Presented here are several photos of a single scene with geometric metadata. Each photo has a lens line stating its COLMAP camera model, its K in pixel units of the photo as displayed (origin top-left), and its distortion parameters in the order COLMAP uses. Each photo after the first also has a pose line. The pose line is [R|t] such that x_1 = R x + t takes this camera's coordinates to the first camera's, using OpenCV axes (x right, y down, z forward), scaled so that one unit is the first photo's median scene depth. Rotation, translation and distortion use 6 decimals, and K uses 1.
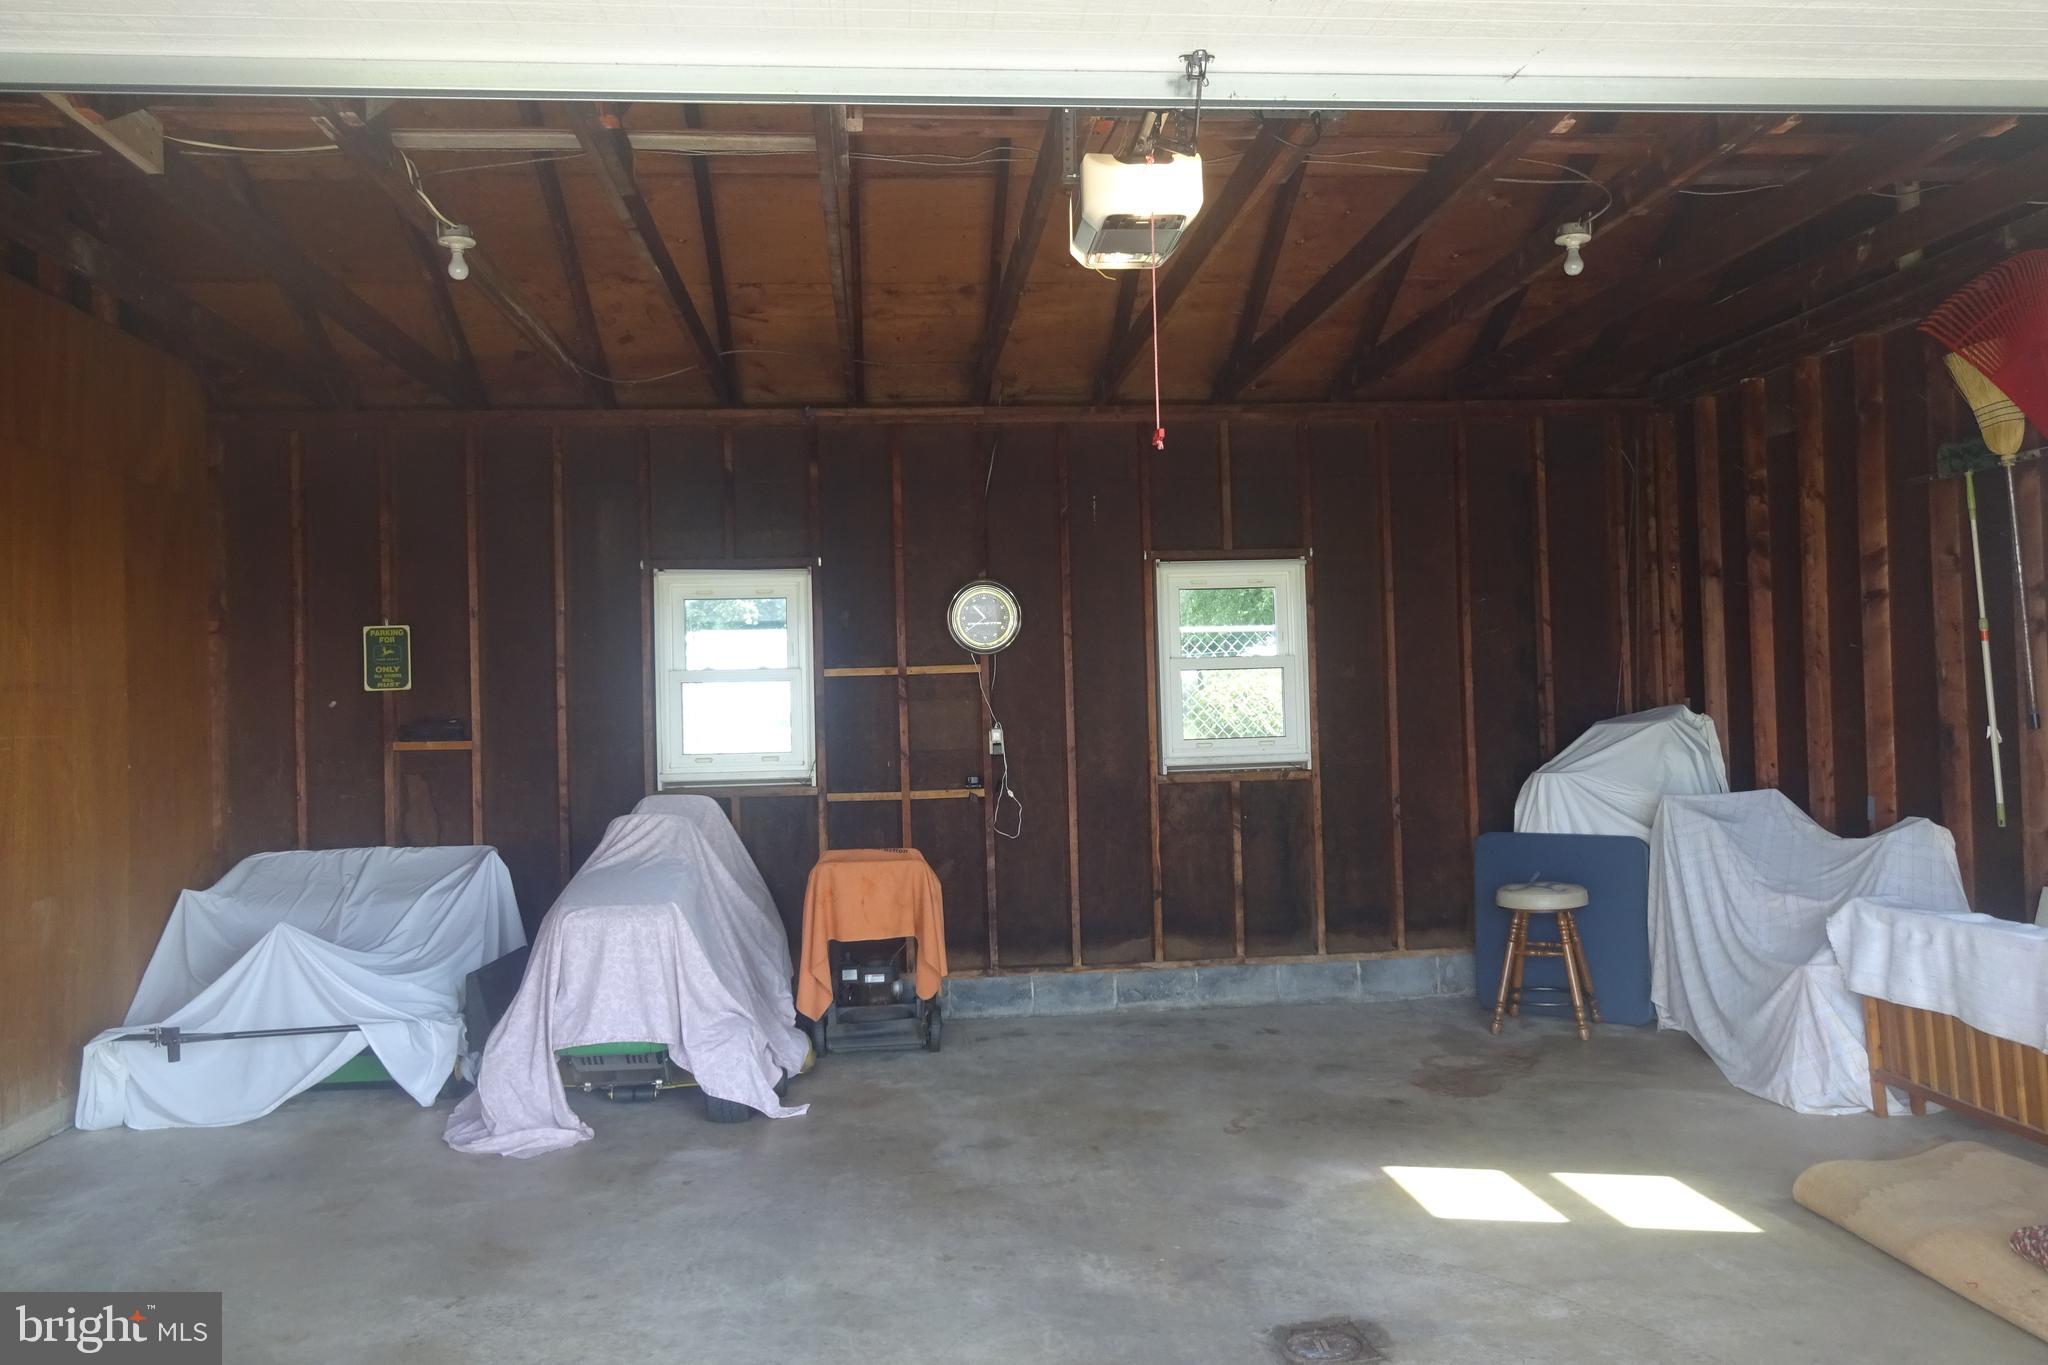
lens RADIAL K [[1533.2, 0, 1031.8], [0, 1533.2, 676.3], [0, 0, 1]] dist [-0.004150, 0.017620]
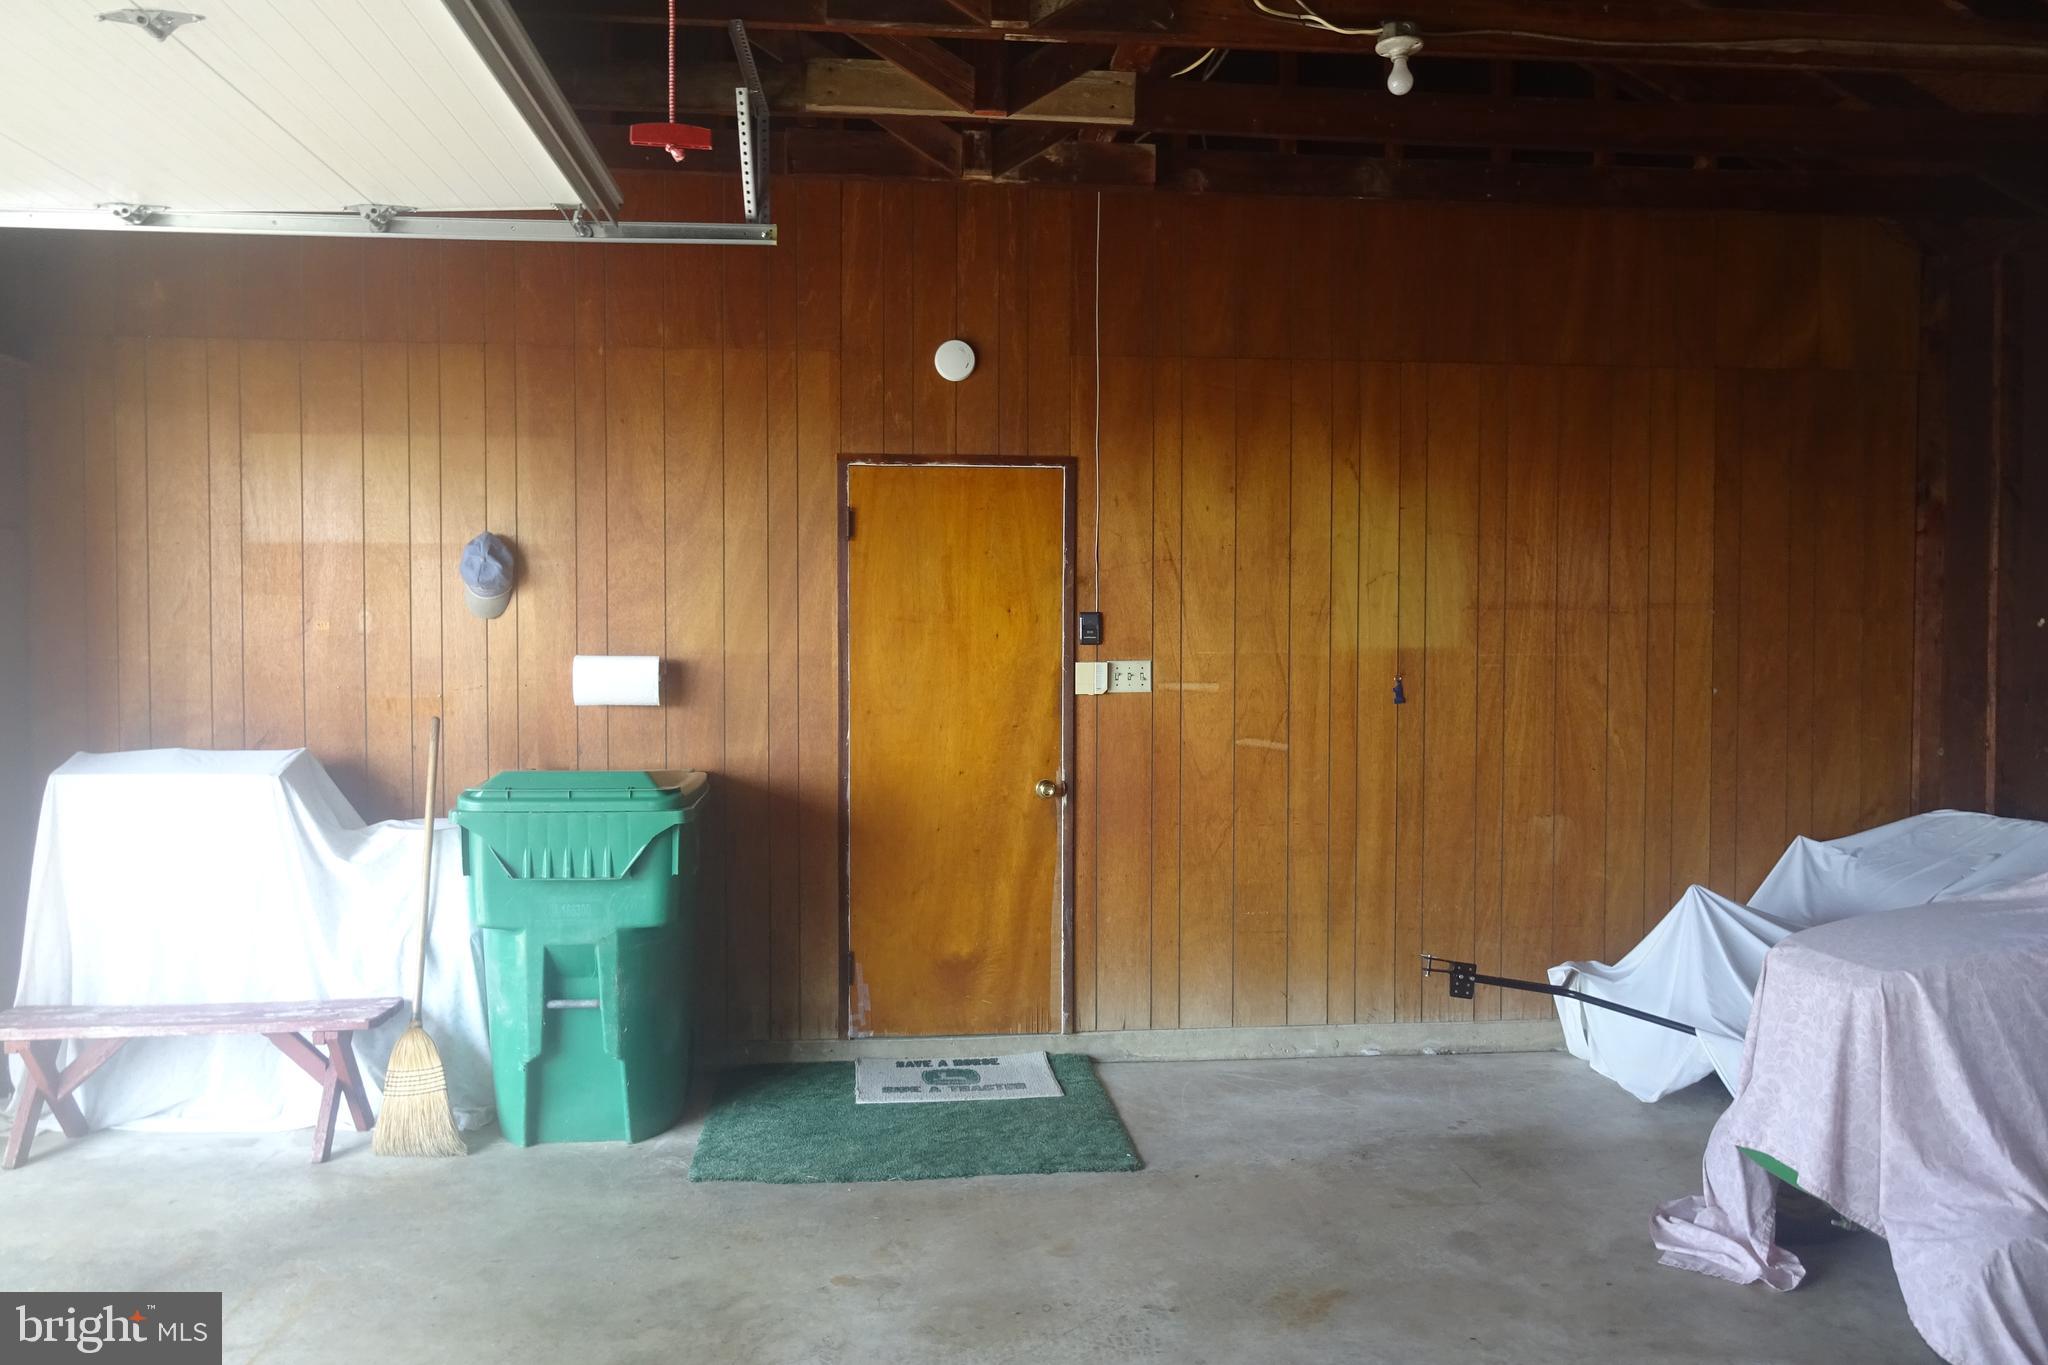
lens RADIAL K [[1533.2, 0, 1031.4], [0, 1533.2, 682.9], [0, 0, 1]] dist [-0.004150, 0.017620]
pose [[-0.001005, 0.057380, -0.998352, 0.391320], [0.019724, 0.998159, 0.057349, -0.006214], [0.999805, -0.019633, -0.002135, 0.740222]]
